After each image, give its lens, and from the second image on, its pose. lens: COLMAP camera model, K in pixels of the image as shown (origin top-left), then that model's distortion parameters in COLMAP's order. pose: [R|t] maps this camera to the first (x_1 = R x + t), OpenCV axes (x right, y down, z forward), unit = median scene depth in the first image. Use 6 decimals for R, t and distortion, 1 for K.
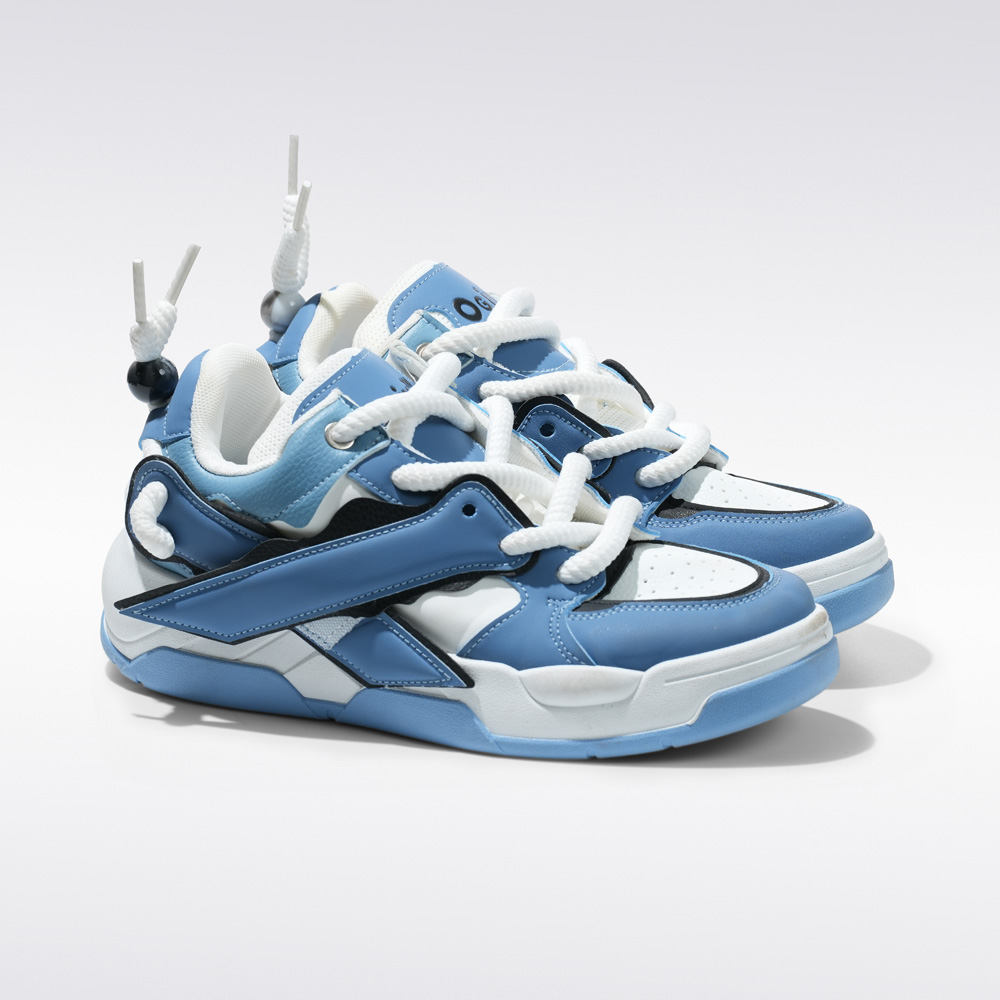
lens RADIAL K [[3734.7, 0, 500.0], [0, 3734.7, 500.0], [0, 0, 1]] dist [0.066540, 0.692819]
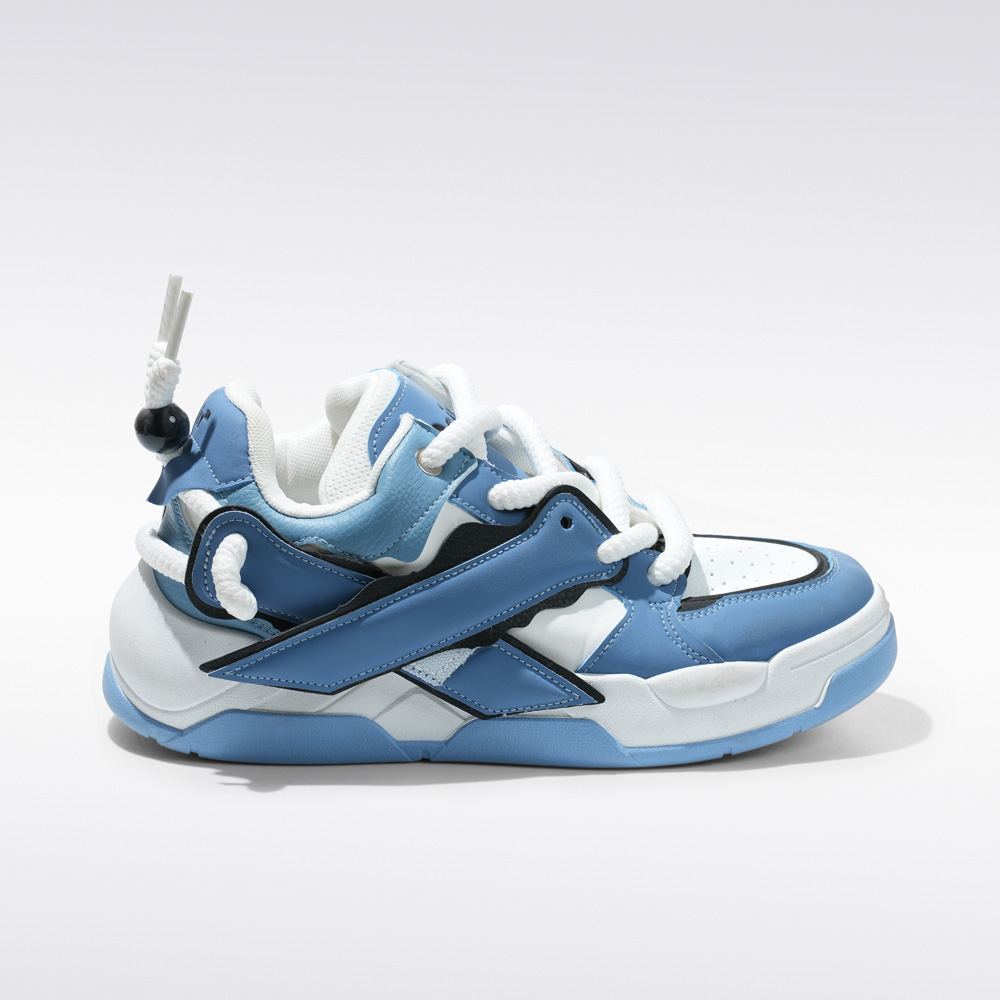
lens RADIAL K [[3734.7, 0, 500.0], [0, 3734.7, 500.0], [0, 0, 1]] dist [0.066540, 0.692819]
pose [[0.886039, -0.114003, 0.449374, -0.458709], [0.114174, 0.993099, 0.026822, -0.031140], [-0.449331, 0.027541, 0.892941, 0.139969]]
